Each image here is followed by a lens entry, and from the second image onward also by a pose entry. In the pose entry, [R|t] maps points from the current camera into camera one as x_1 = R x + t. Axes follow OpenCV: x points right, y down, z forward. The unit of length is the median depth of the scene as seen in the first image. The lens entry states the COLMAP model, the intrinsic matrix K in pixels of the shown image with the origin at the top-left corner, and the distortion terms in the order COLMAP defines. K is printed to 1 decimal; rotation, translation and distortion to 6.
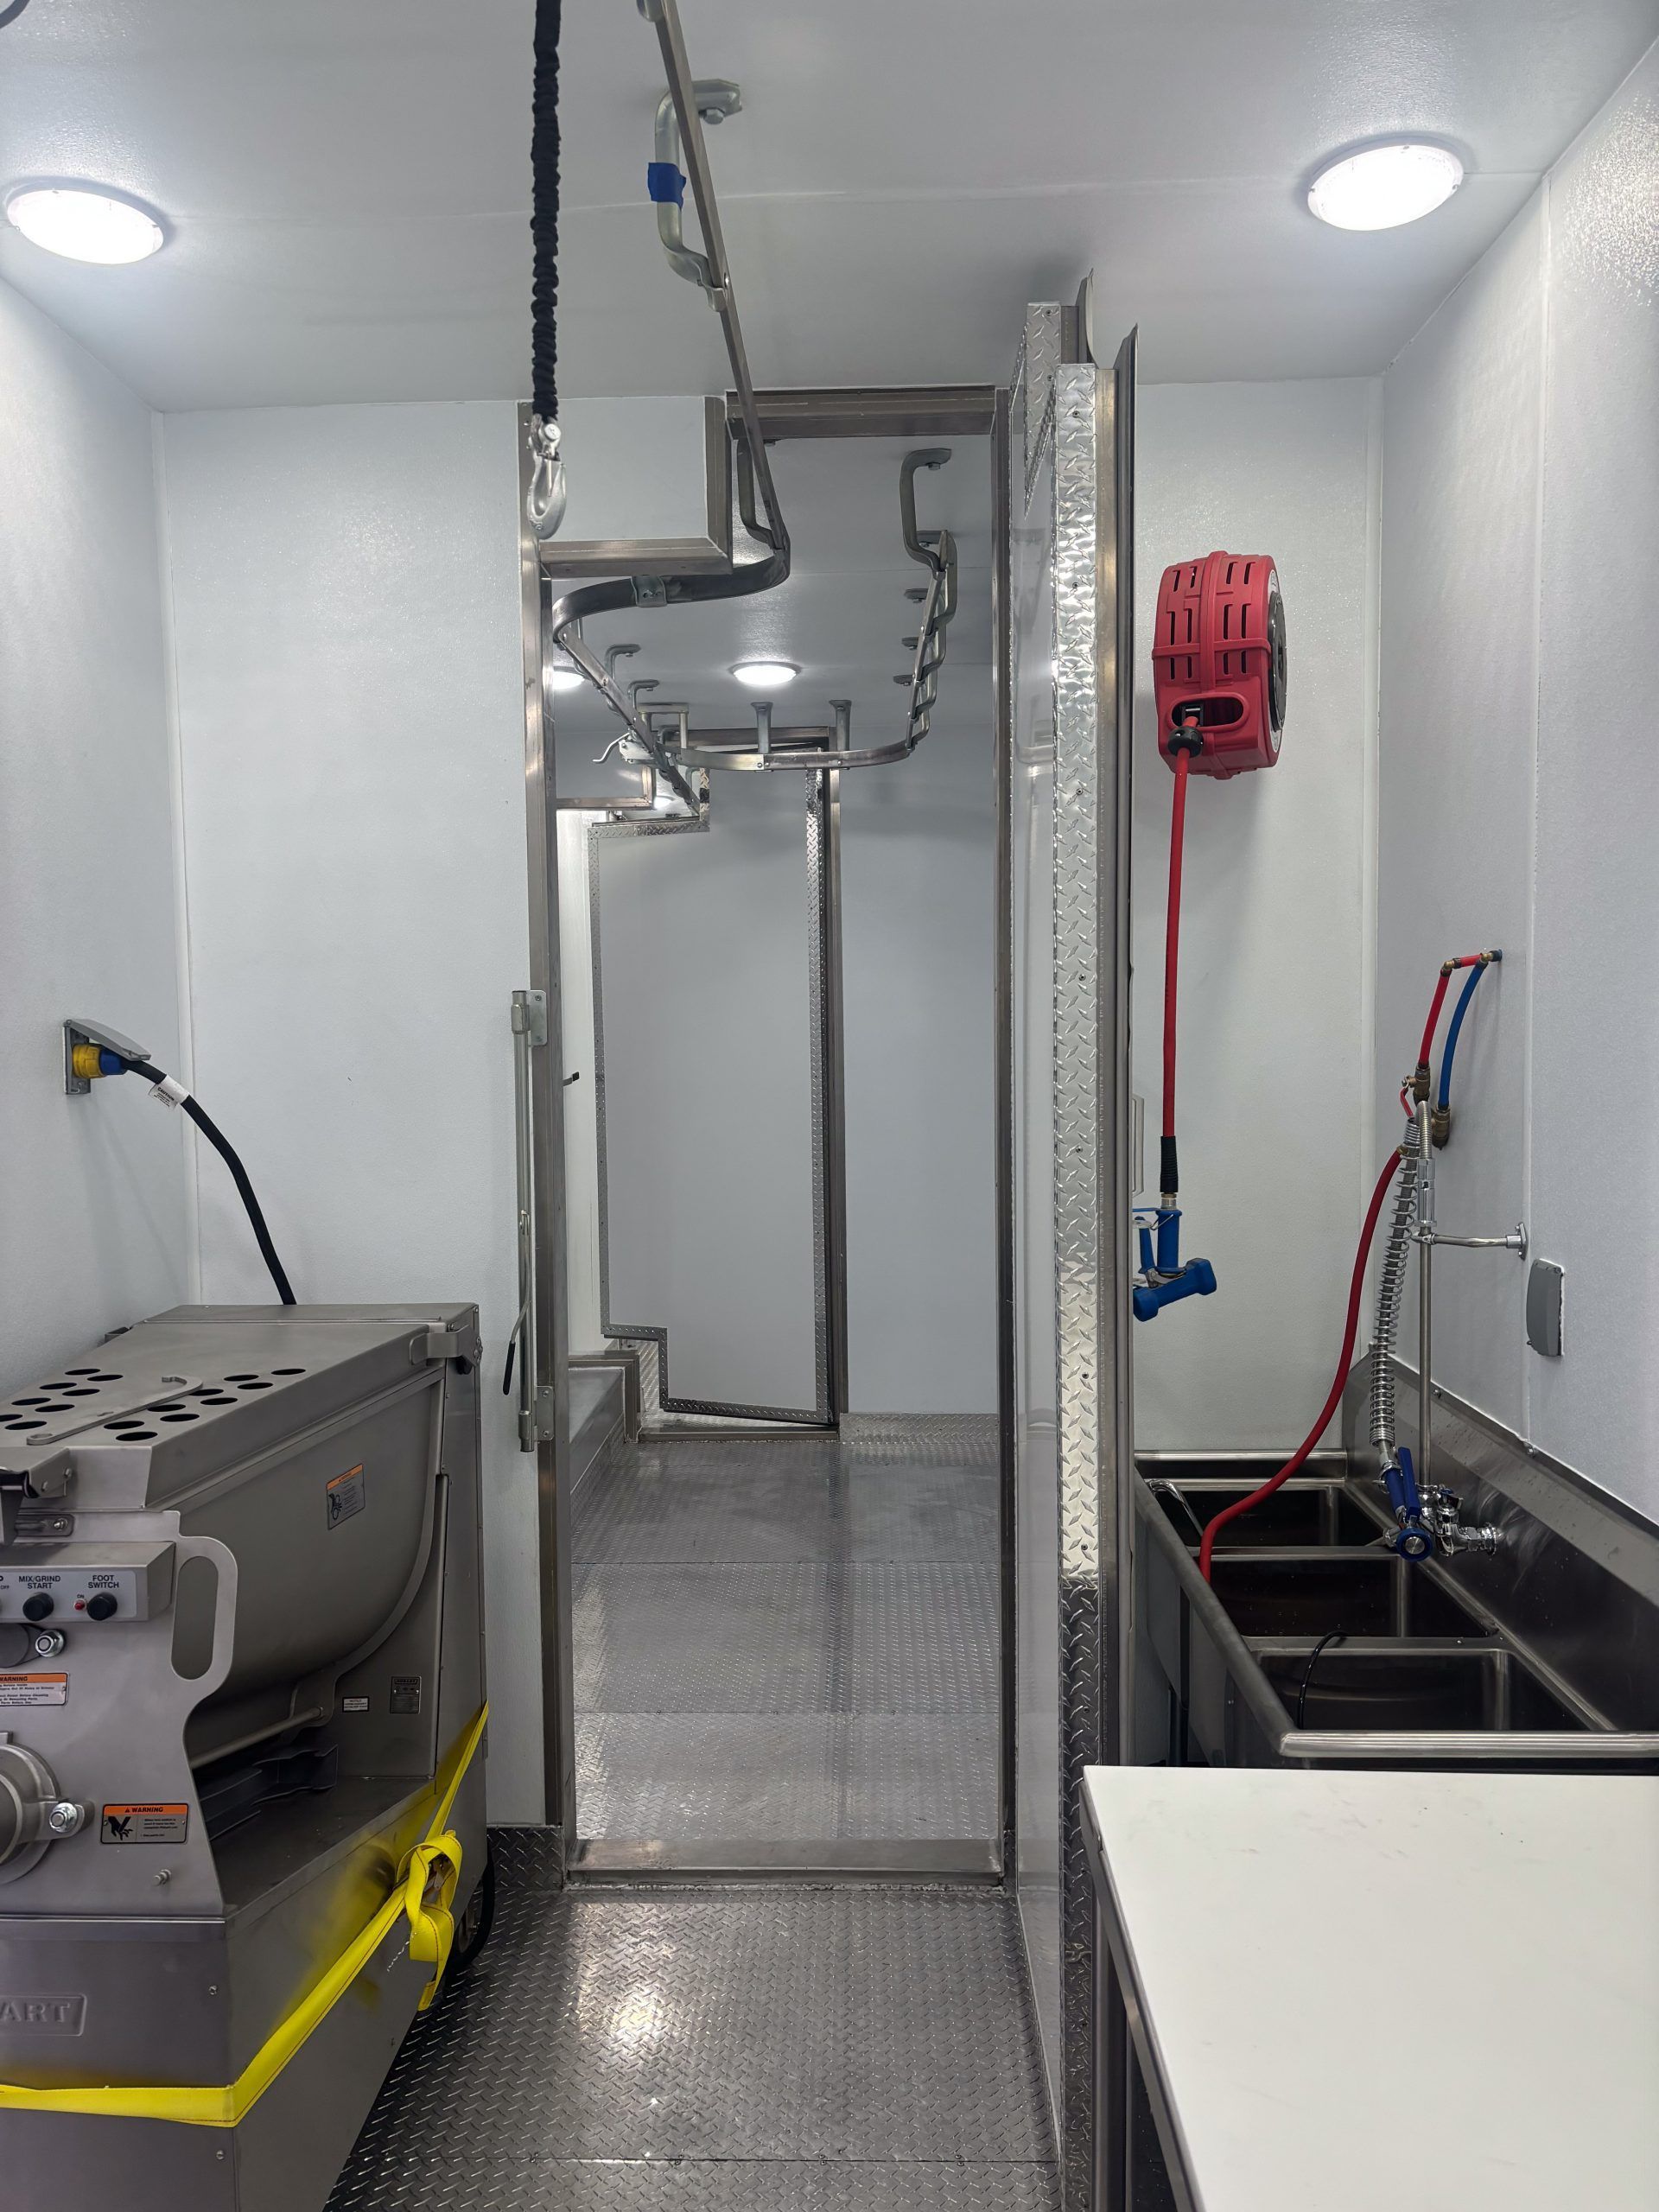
lens RADIAL K [[1608.7, 0, 829.5], [0, 1608.7, 1106.0], [0, 0, 1]] dist [0.134256, -0.176229]
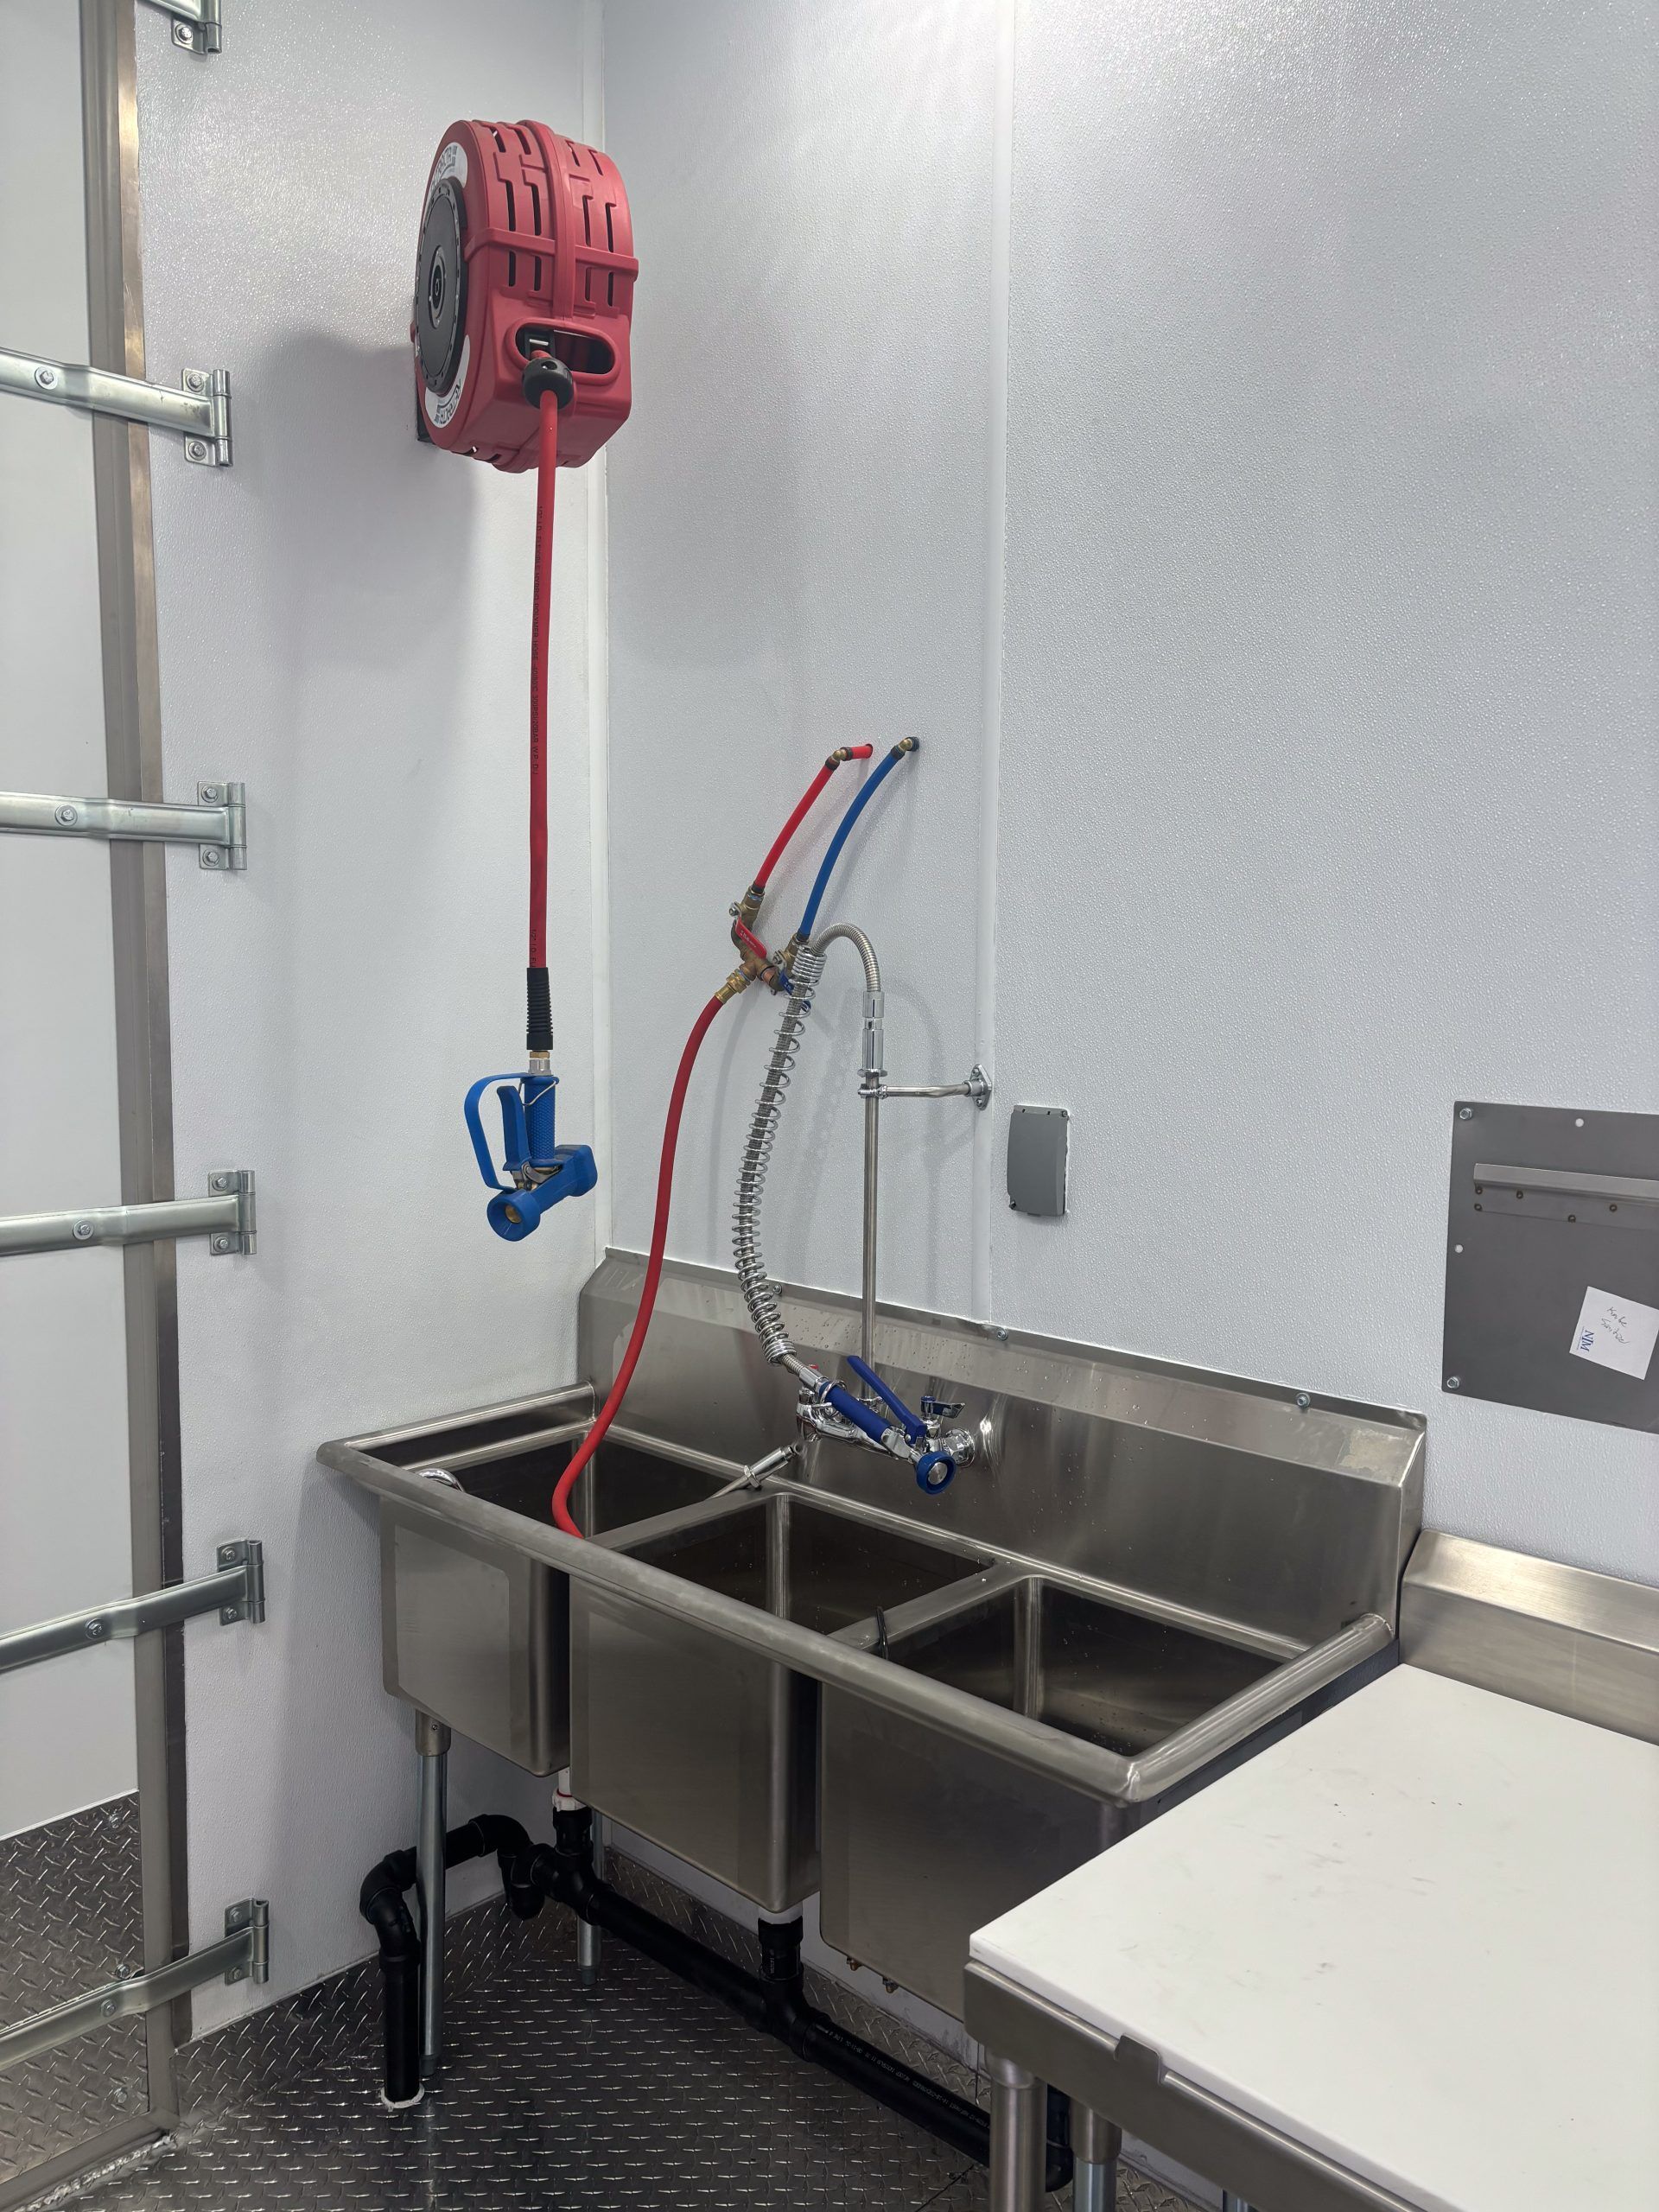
lens RADIAL K [[1671.4, 0, 829.5], [0, 1671.4, 1106.0], [0, 0, 1]] dist [0.044869, -0.049658]
pose [[0.685649, -0.045379, 0.726517, -0.223210], [0.011078, 0.998590, 0.051919, 0.041965], [-0.727848, -0.027550, 0.685184, 0.424781]]
